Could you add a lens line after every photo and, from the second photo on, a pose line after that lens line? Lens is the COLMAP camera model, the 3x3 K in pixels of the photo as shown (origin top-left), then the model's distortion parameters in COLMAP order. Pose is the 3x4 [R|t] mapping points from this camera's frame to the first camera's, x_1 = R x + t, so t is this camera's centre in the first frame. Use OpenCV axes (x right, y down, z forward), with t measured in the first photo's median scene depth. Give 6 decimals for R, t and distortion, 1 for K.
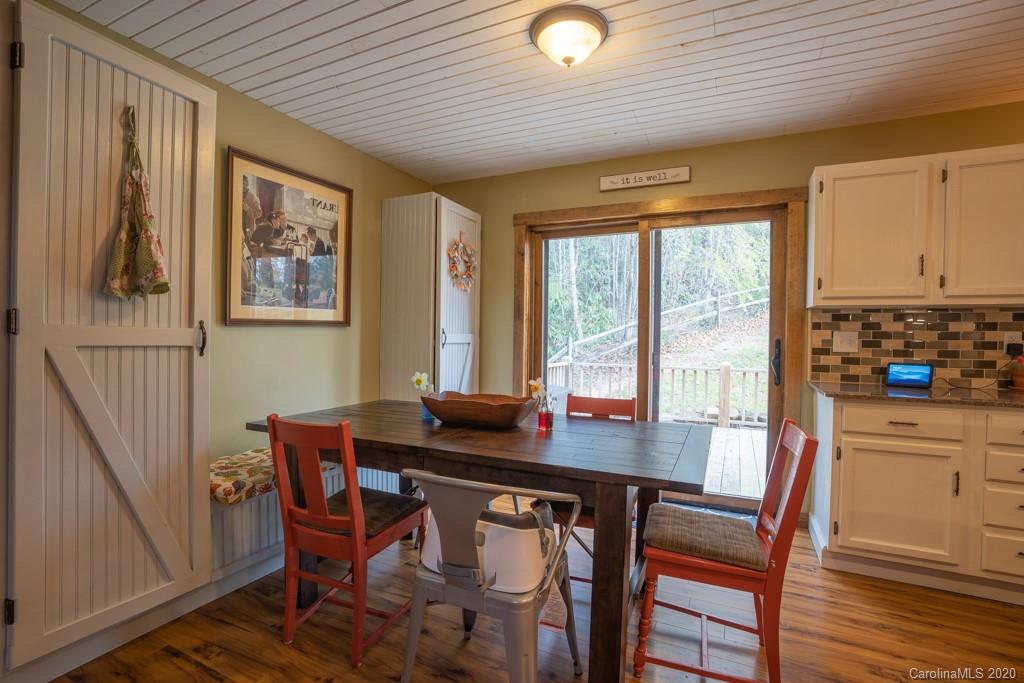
lens RADIAL K [[470.4, 0, 493.1], [0, 470.4, 343.2], [0, 0, 1]] dist [-0.018689, 0.000476]
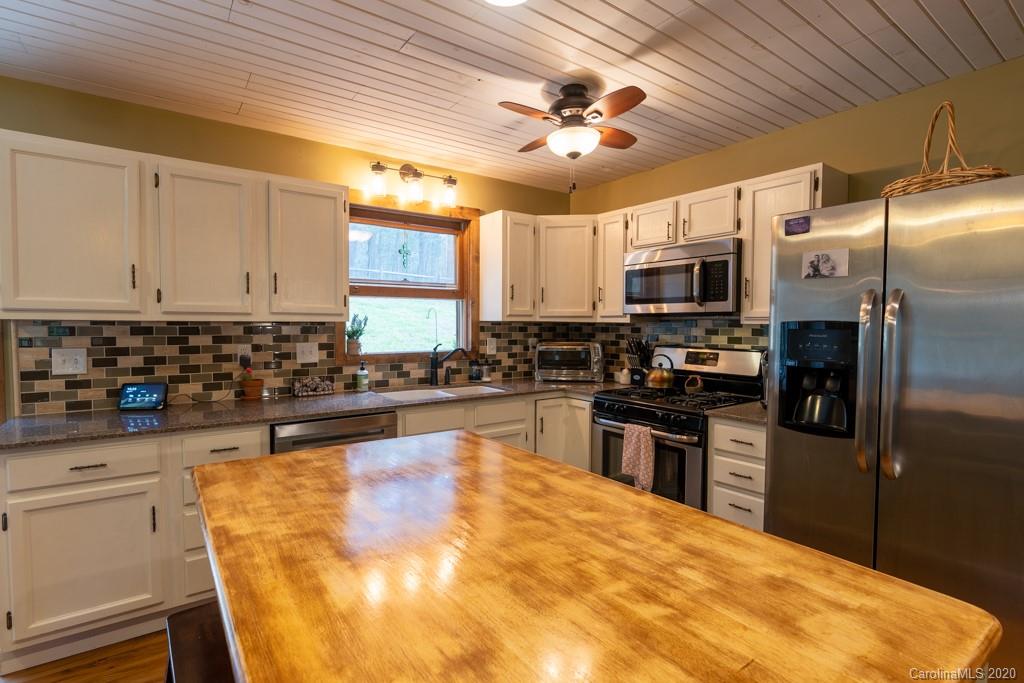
lens RADIAL K [[495.5, 0, 512.0], [0, 495.5, 341.5], [0, 0, 1]] dist [-0.002903, 0.000378]
pose [[0.464870, -0.043712, 0.884299, 0.396018], [0.013574, 0.999015, 0.042247, -0.069937], [-0.885275, -0.007636, 0.465005, -0.081903]]
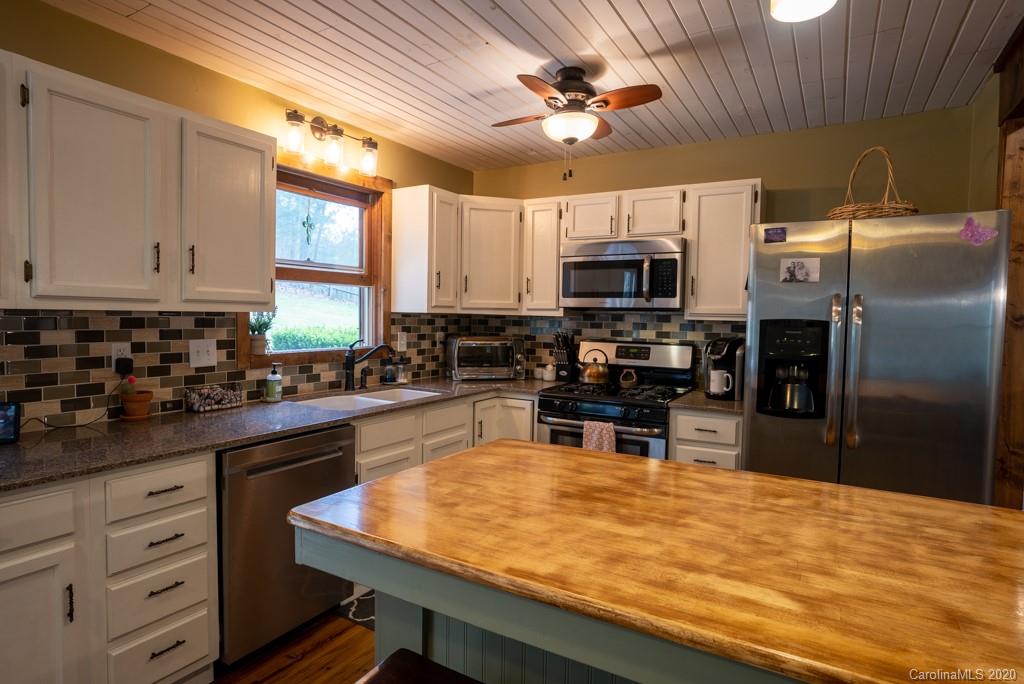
lens RADIAL K [[560.1, 0, 512.0], [0, 560.1, 342.0], [0, 0, 1]] dist [-0.056481, 0.032600]
pose [[0.071017, -0.059803, 0.995681, 0.271661], [-0.003044, 0.998183, 0.060171, -0.080596], [-0.997470, -0.007304, 0.070706, 0.288297]]
